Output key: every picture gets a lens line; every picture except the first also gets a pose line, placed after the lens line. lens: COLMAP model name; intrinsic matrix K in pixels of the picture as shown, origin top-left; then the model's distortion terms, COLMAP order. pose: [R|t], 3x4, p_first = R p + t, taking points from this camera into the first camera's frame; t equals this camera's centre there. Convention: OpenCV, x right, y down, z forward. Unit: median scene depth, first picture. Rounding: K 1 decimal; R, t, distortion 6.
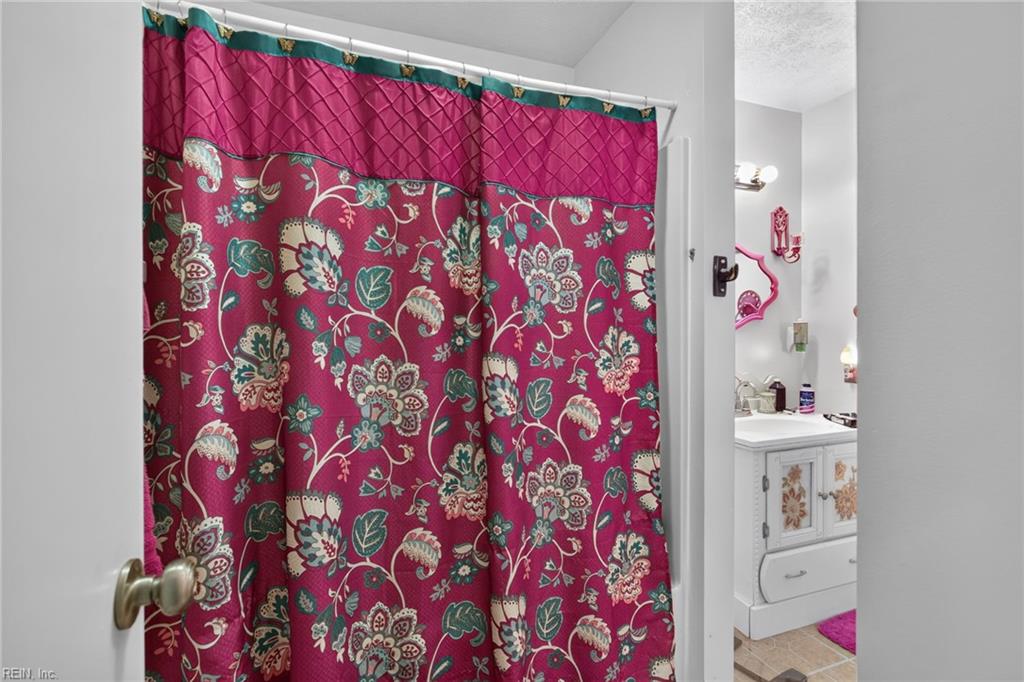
lens RADIAL K [[492.6, 0, 510.2], [0, 492.6, 336.2], [0, 0, 1]] dist [-0.005114, -0.000262]
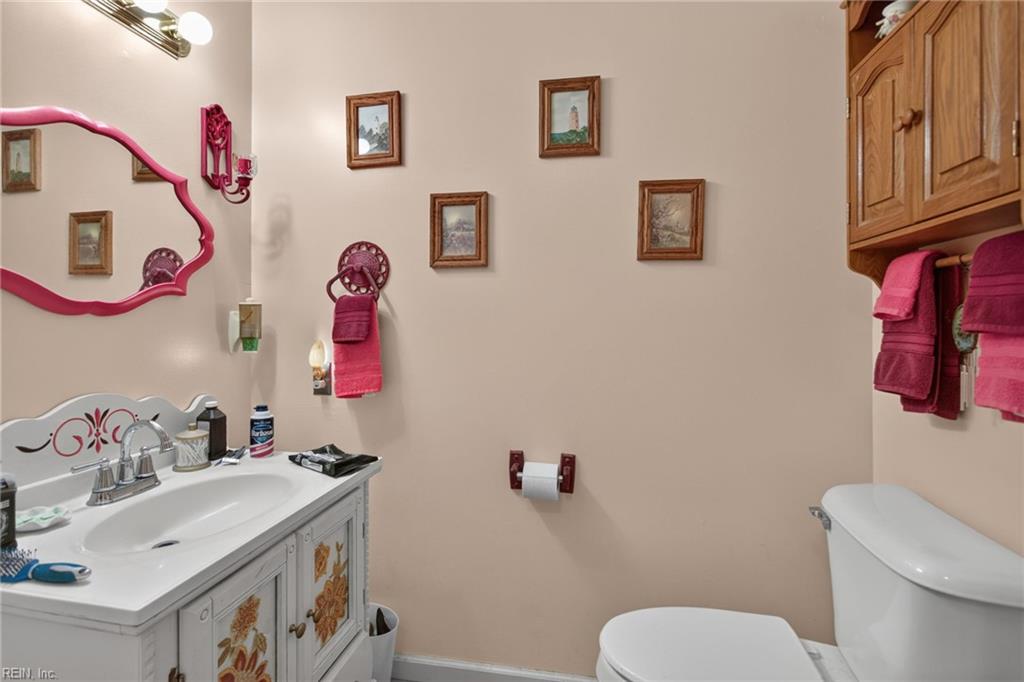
lens RADIAL K [[492.6, 0, 496.2], [0, 492.6, 324.2], [0, 0, 1]] dist [-0.005114, -0.000262]
pose [[0.531899, 0.003077, 0.846802, 0.243587], [0.003670, 0.999976, -0.005939, 0.002765], [-0.846800, 0.006267, 0.531875, 0.431259]]
